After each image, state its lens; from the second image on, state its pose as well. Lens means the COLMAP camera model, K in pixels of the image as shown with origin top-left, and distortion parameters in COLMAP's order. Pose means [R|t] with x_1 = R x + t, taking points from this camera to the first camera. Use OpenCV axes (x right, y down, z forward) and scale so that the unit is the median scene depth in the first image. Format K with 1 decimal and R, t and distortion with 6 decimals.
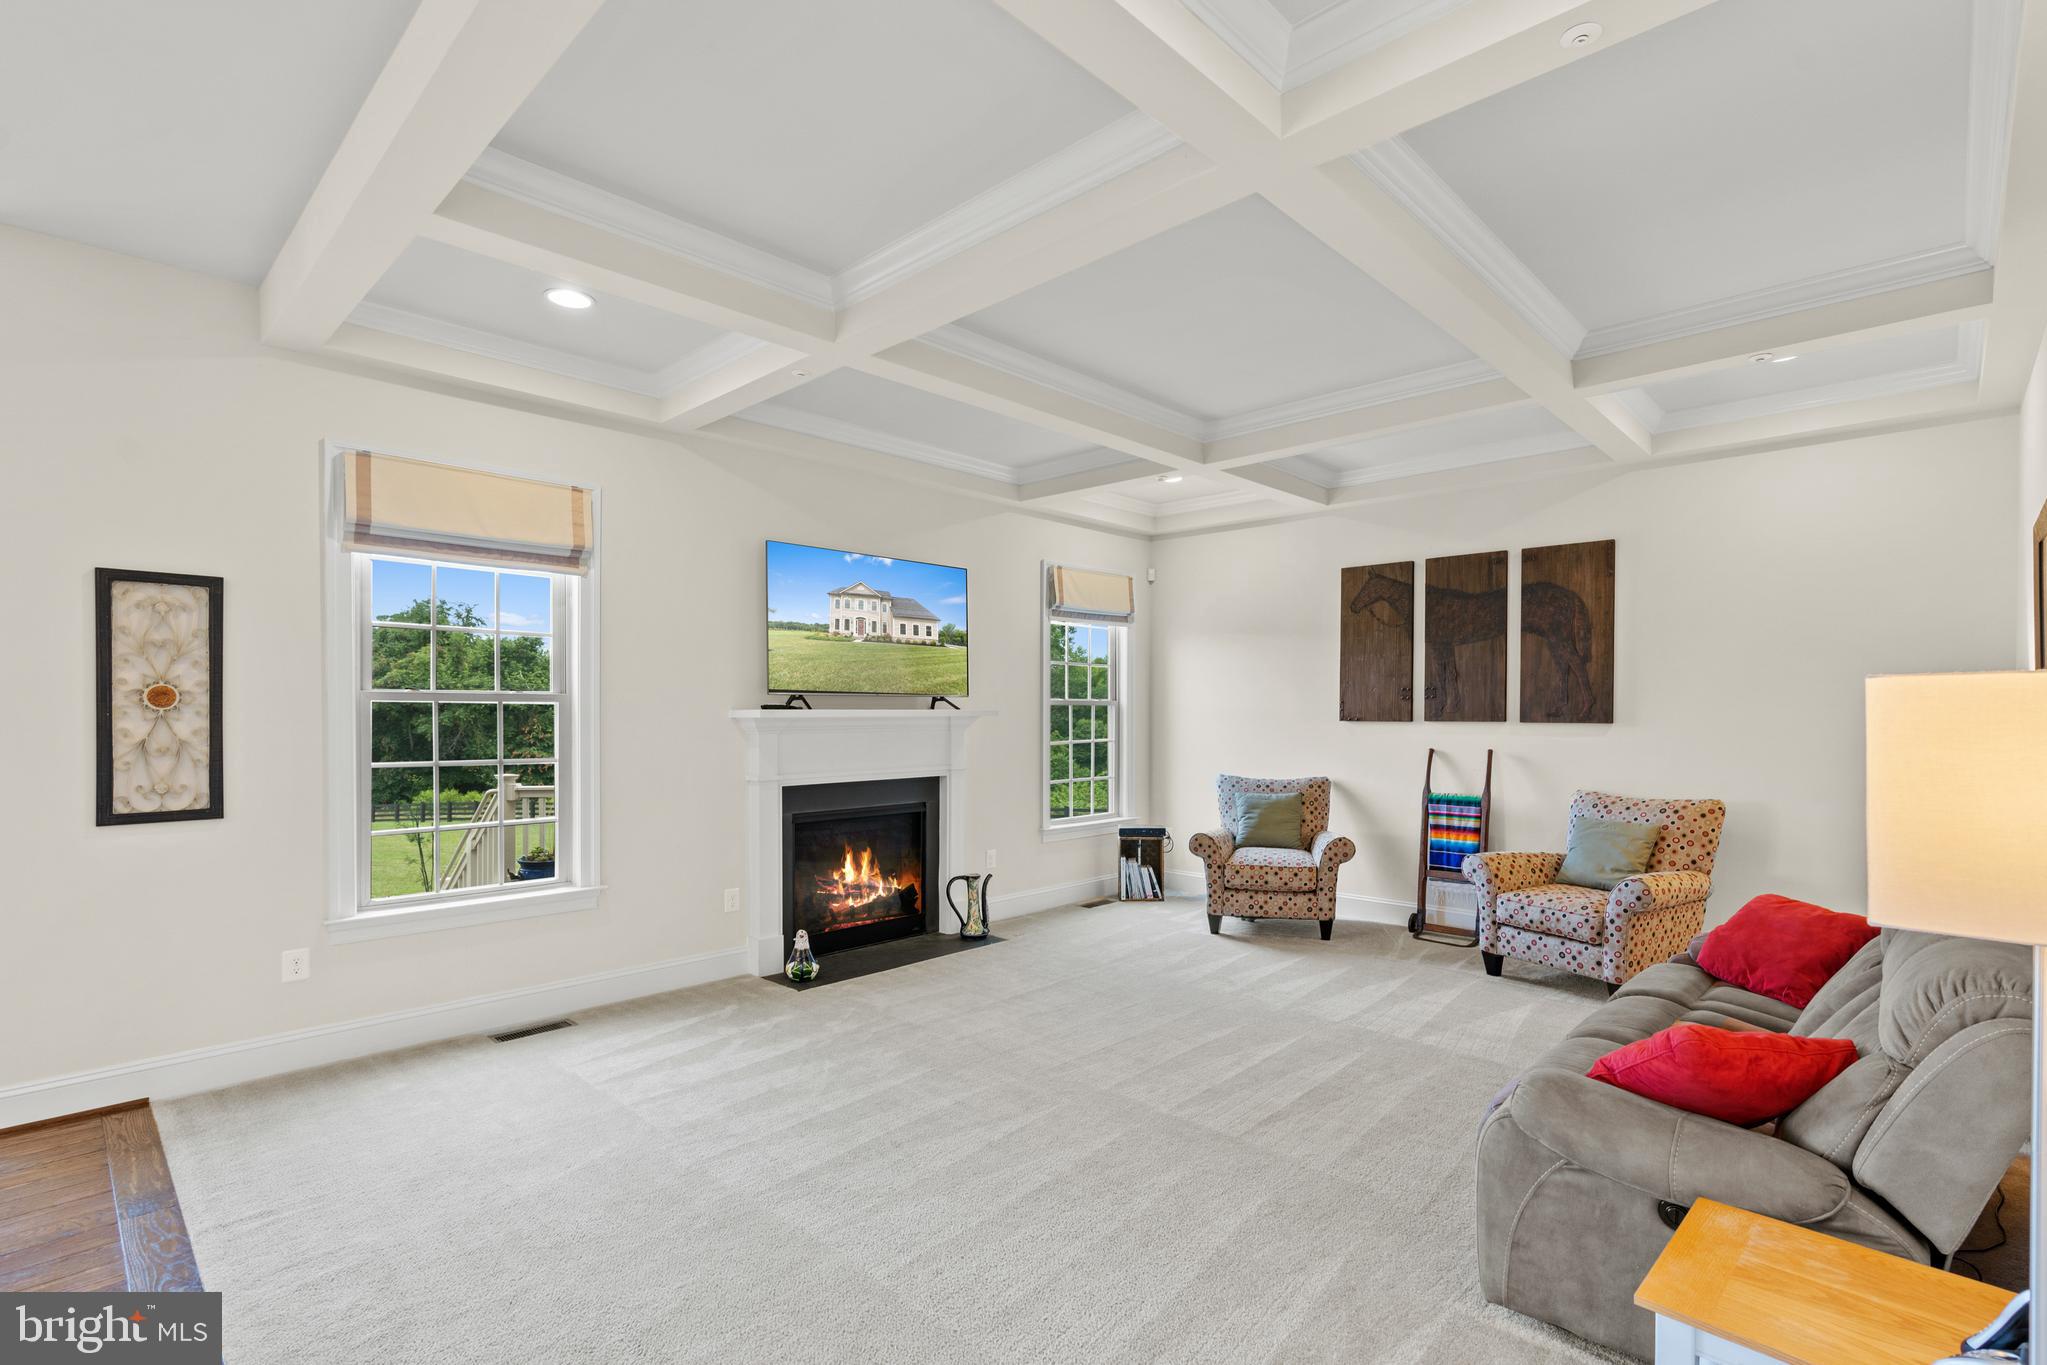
lens RADIAL K [[940.6, 0, 1012.3], [0, 940.6, 729.5], [0, 0, 1]] dist [-0.010099, 0.005156]
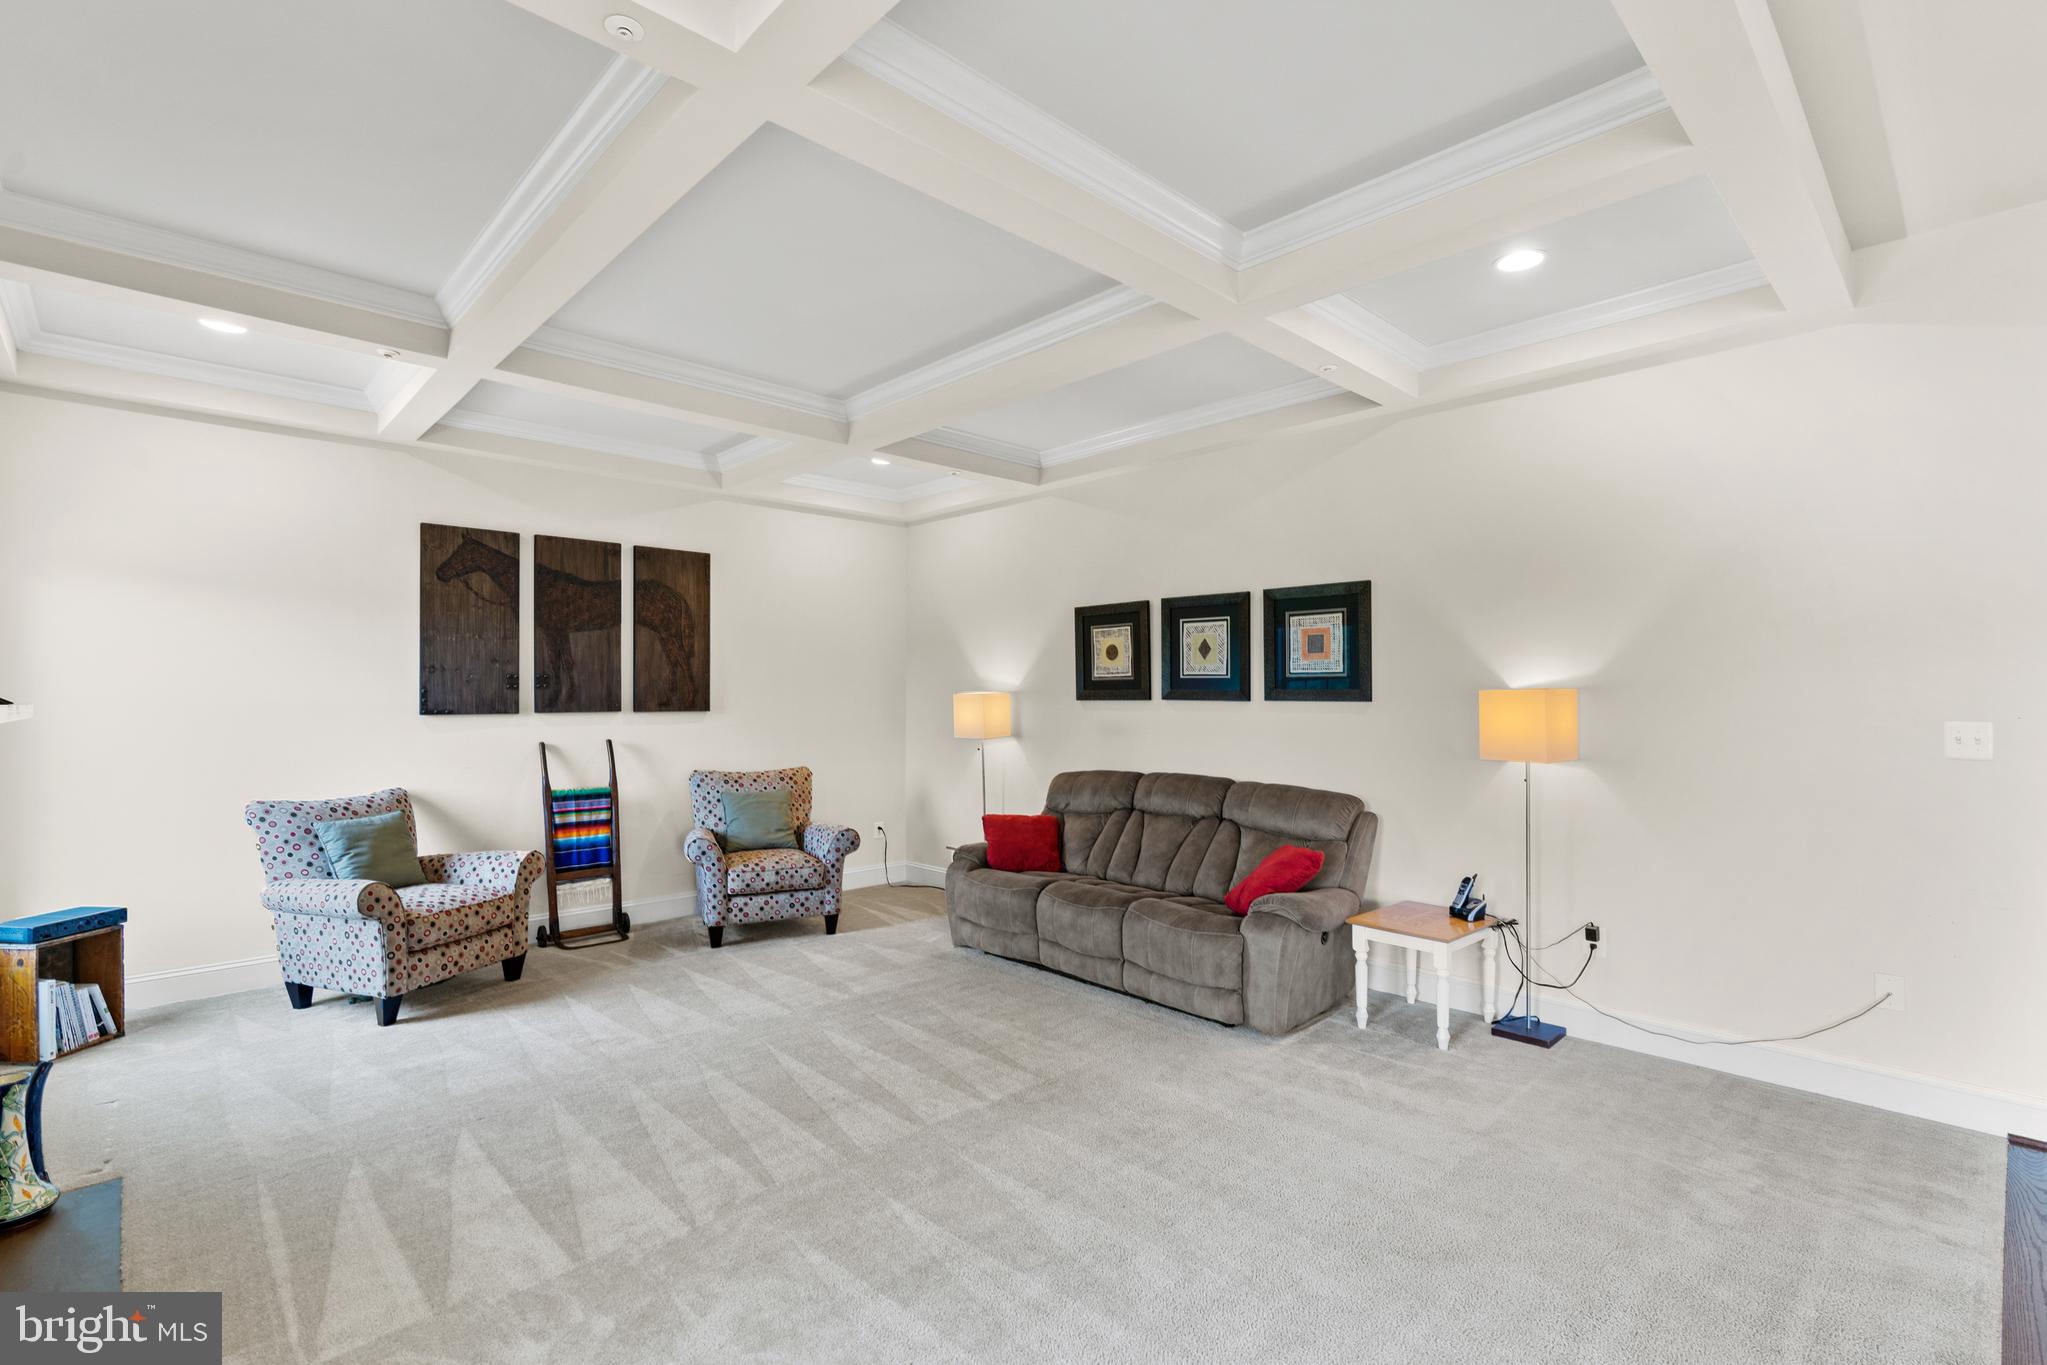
lens RADIAL K [[940.6, 0, 1029.6], [0, 940.6, 689.1], [0, 0, 1]] dist [-0.010099, 0.005156]
pose [[0.046199, 0.008131, 0.998899, -0.472620], [0.024933, 0.999646, -0.009290, -0.011976], [-0.998621, 0.025335, 0.045980, 0.511172]]
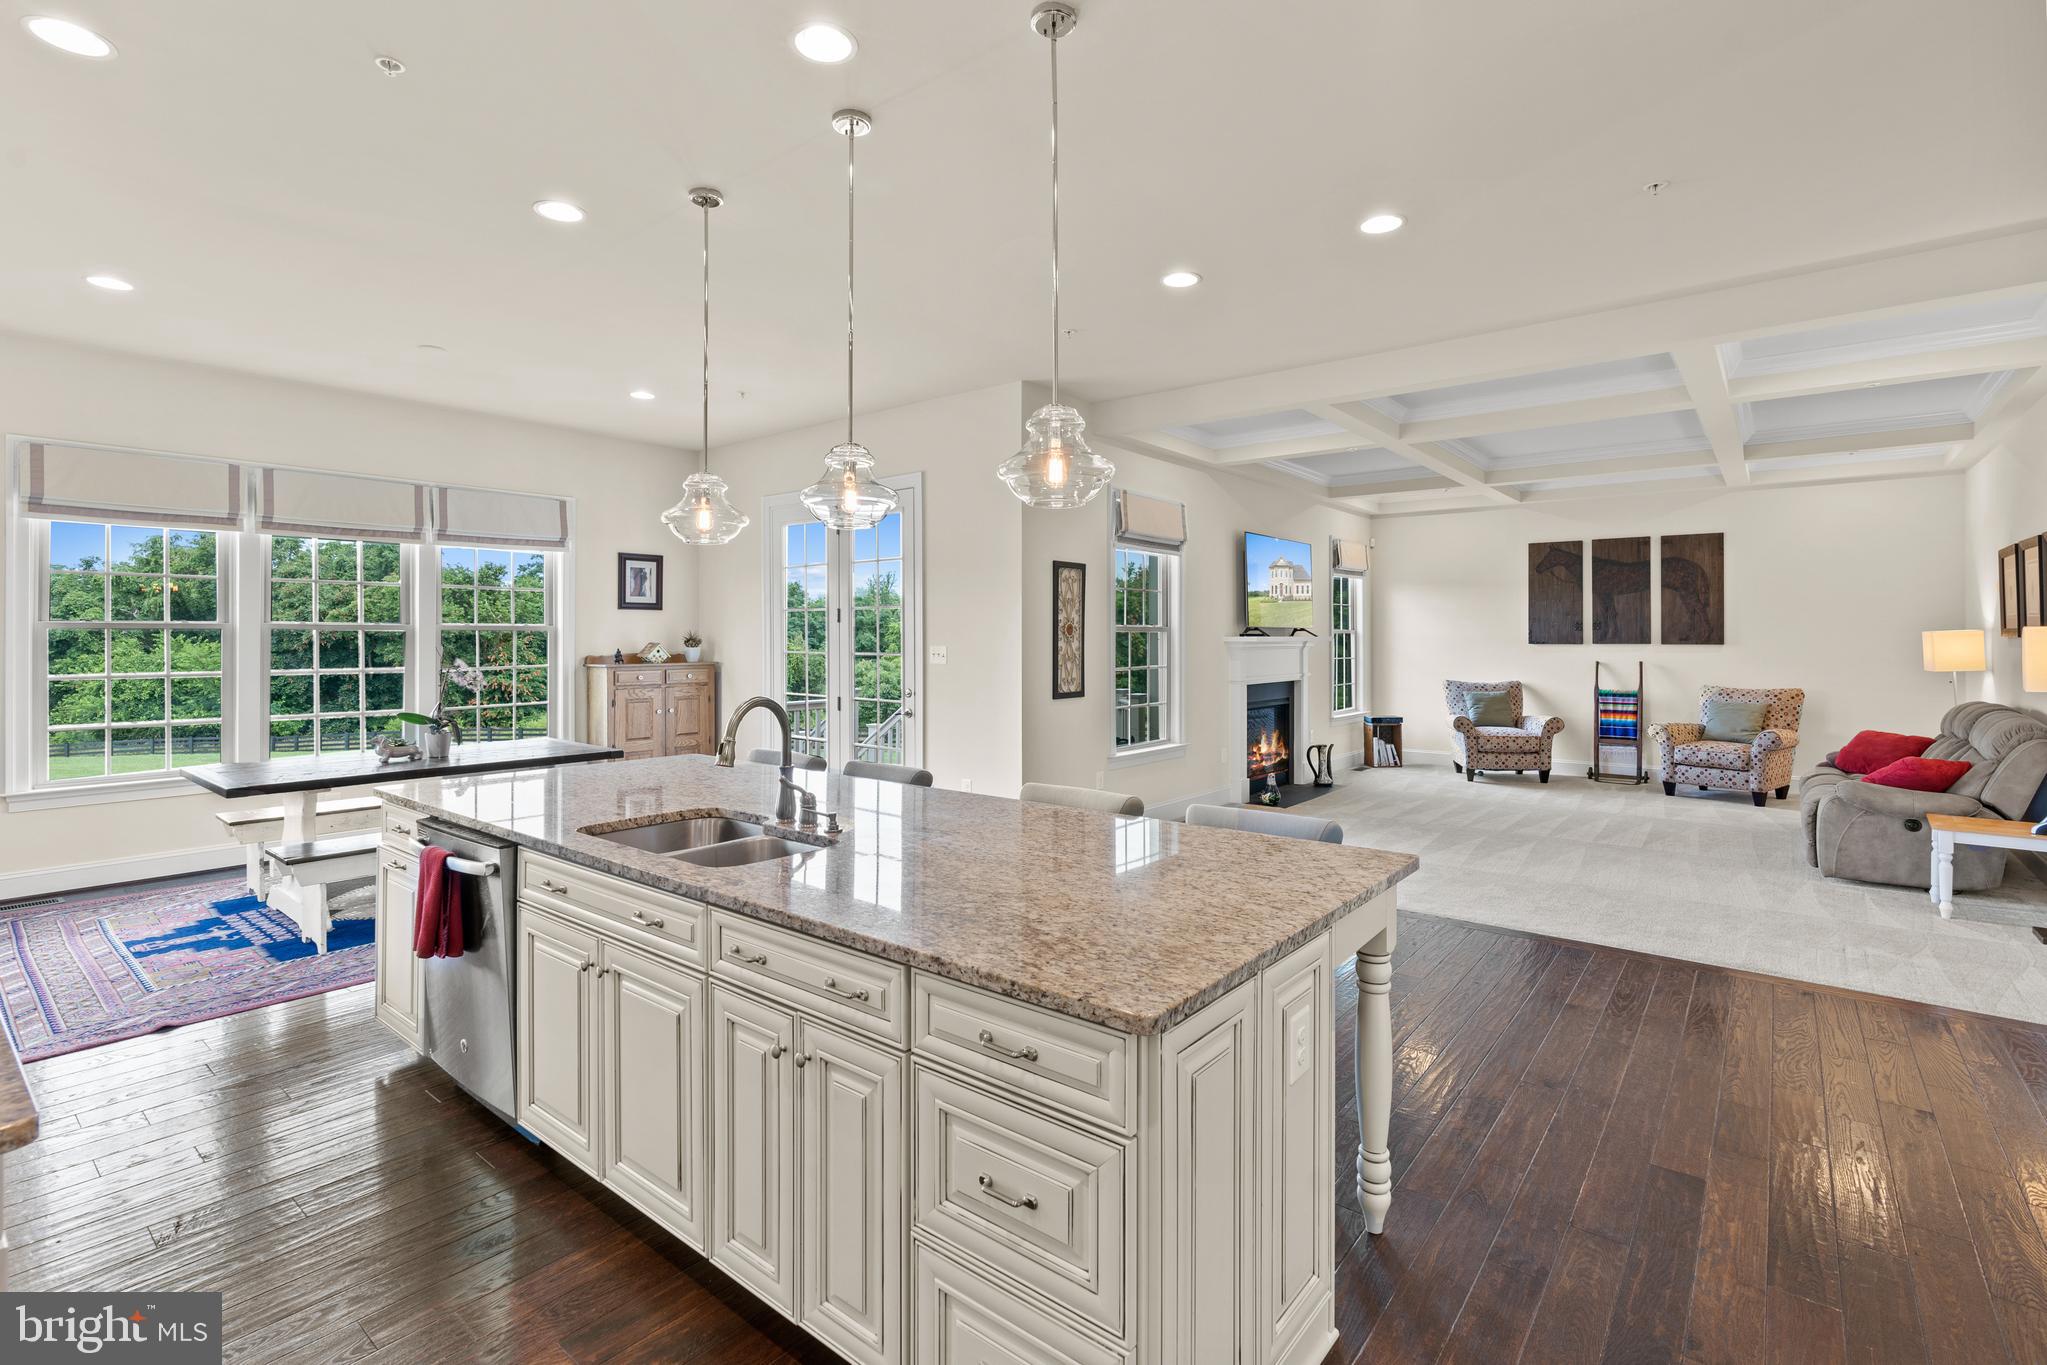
lens RADIAL K [[940.6, 0, 994.1], [0, 940.6, 635.0], [0, 0, 1]] dist [-0.010099, 0.005156]
pose [[0.996484, -0.000044, 0.083778, -0.719938], [0.001839, 0.999770, -0.021348, 0.008543], [-0.083758, 0.021428, 0.996256, -0.492437]]
